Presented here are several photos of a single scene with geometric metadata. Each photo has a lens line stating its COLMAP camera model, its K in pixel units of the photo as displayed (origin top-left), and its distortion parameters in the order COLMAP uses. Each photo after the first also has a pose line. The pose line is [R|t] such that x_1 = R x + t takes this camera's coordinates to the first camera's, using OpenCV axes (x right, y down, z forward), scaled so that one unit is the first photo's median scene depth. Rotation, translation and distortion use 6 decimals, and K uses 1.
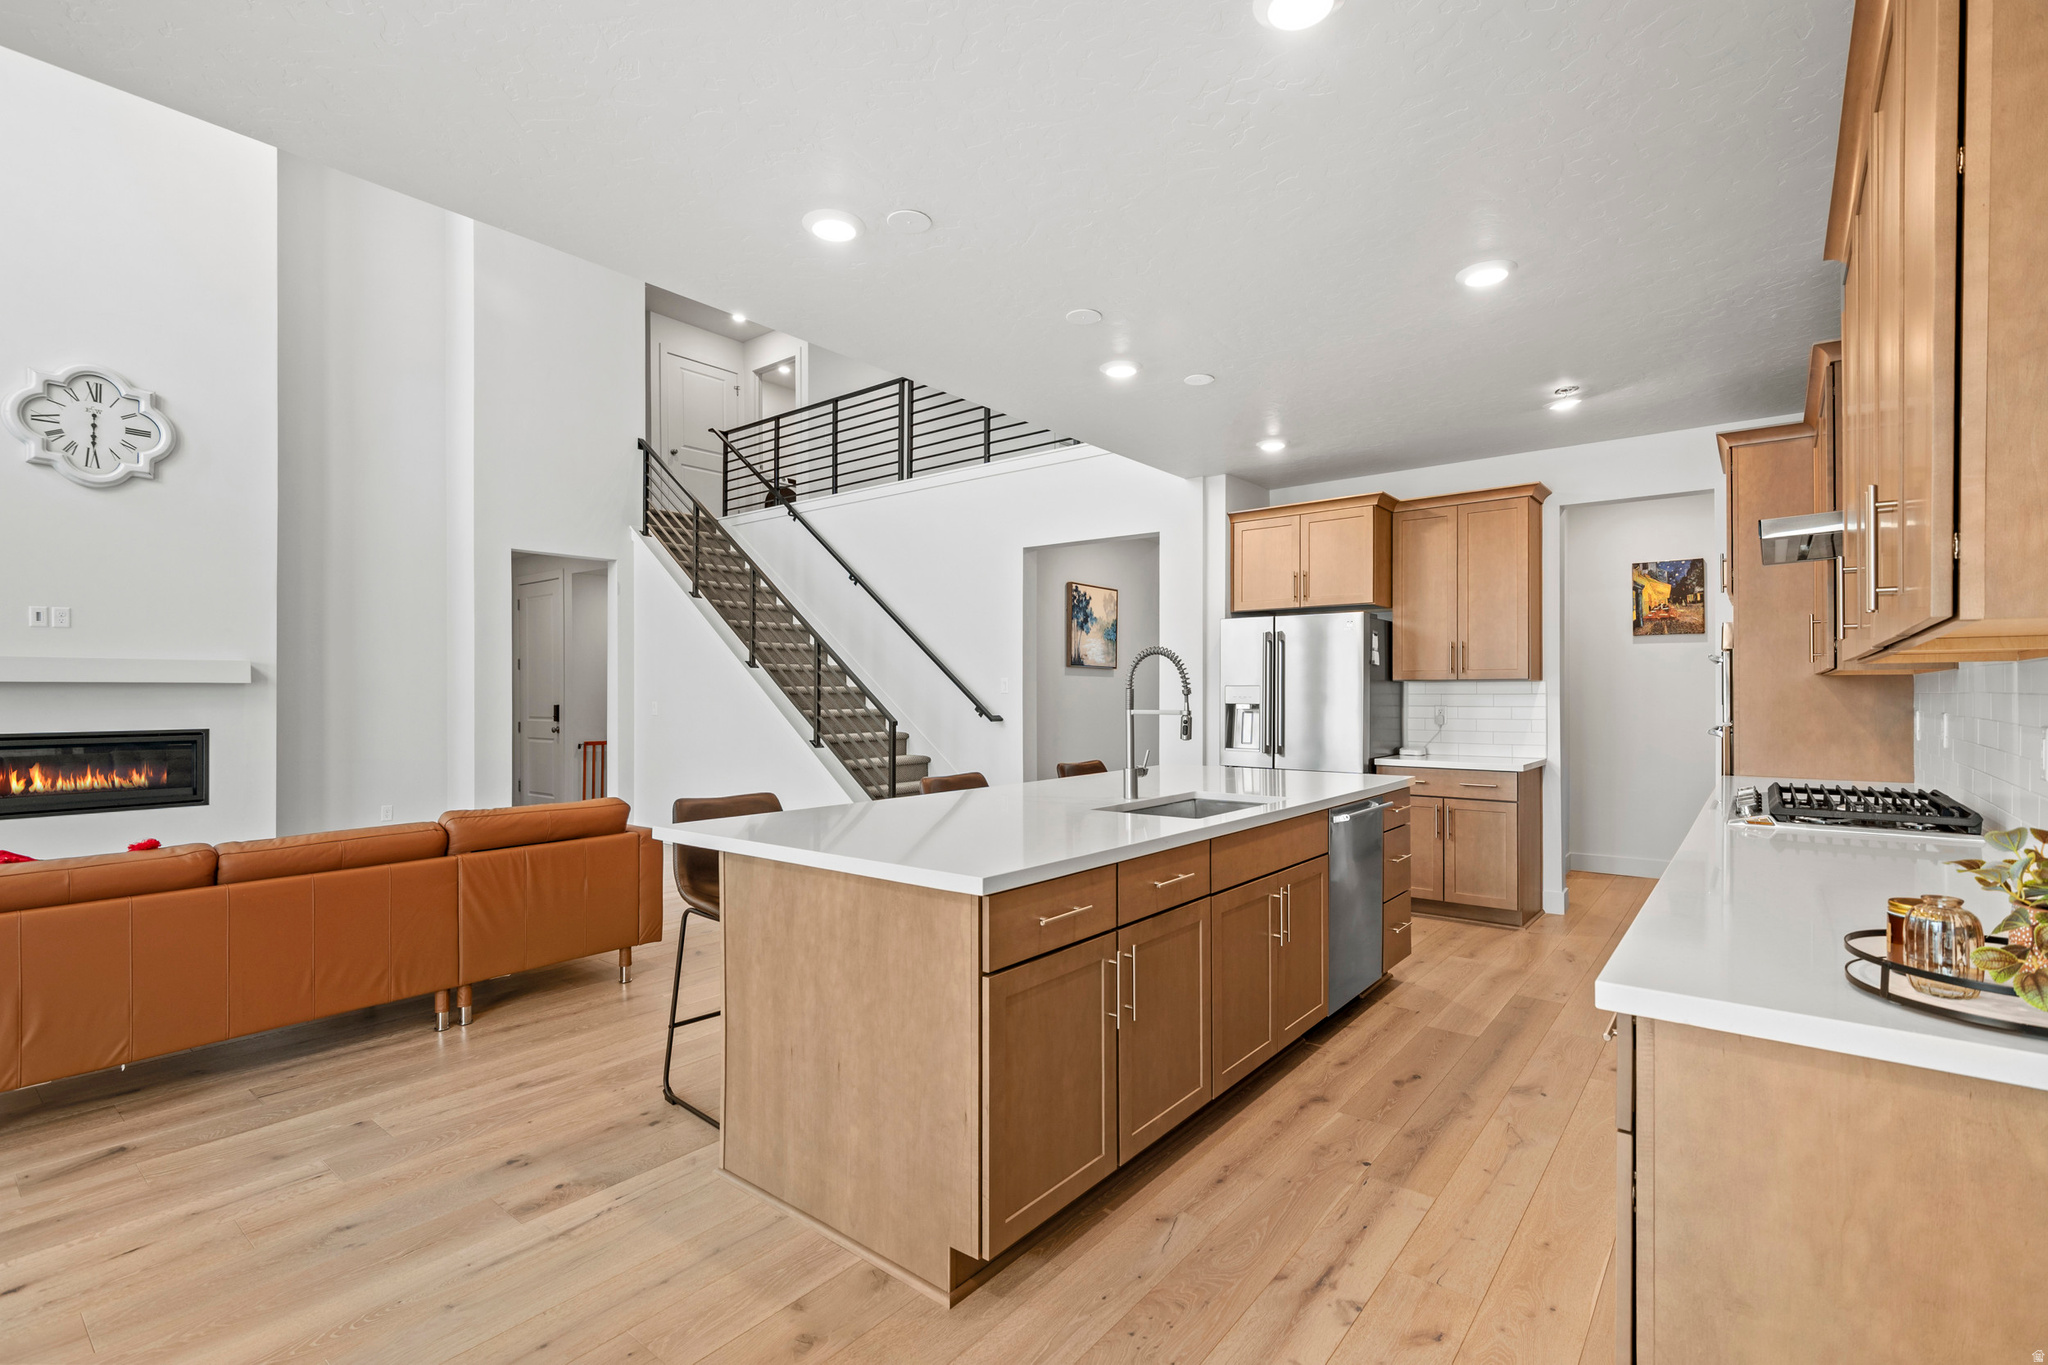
lens RADIAL K [[947.0, 0, 1001.4], [0, 947.0, 690.7], [0, 0, 1]] dist [0.020400, 0.000057]
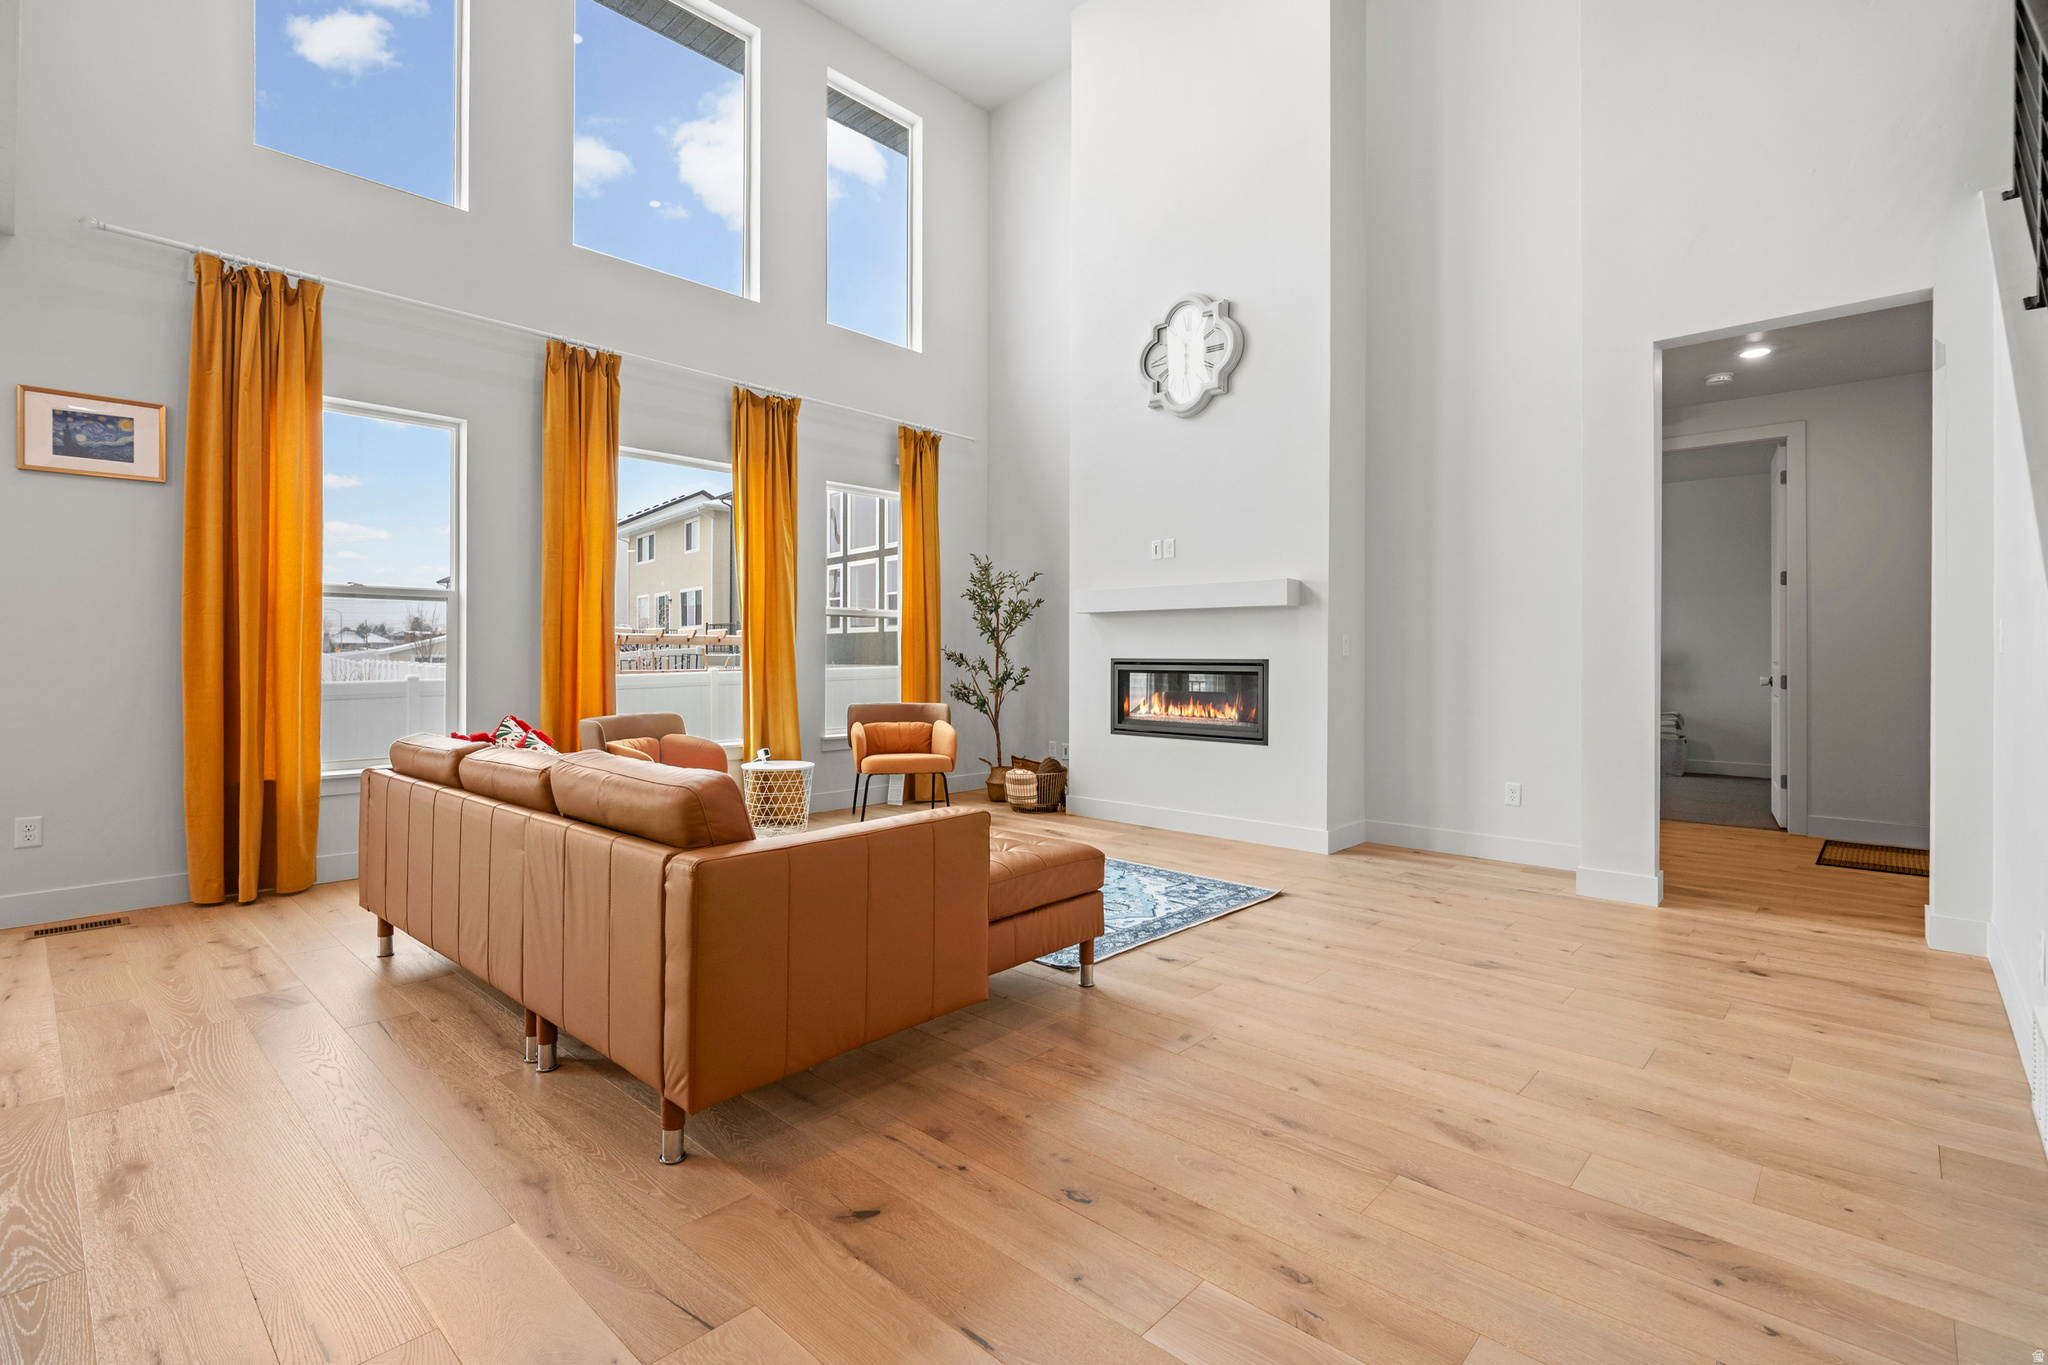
lens RADIAL K [[945.1, 0, 1037.1], [0, 945.1, 652.1], [0, 0, 1]] dist [0.002358, 0.000438]
pose [[-0.062816, -0.007241, -0.997999, 0.049856], [-0.000943, 0.999974, -0.007196, 0.042042], [0.998025, 0.000489, -0.062821, 0.924134]]
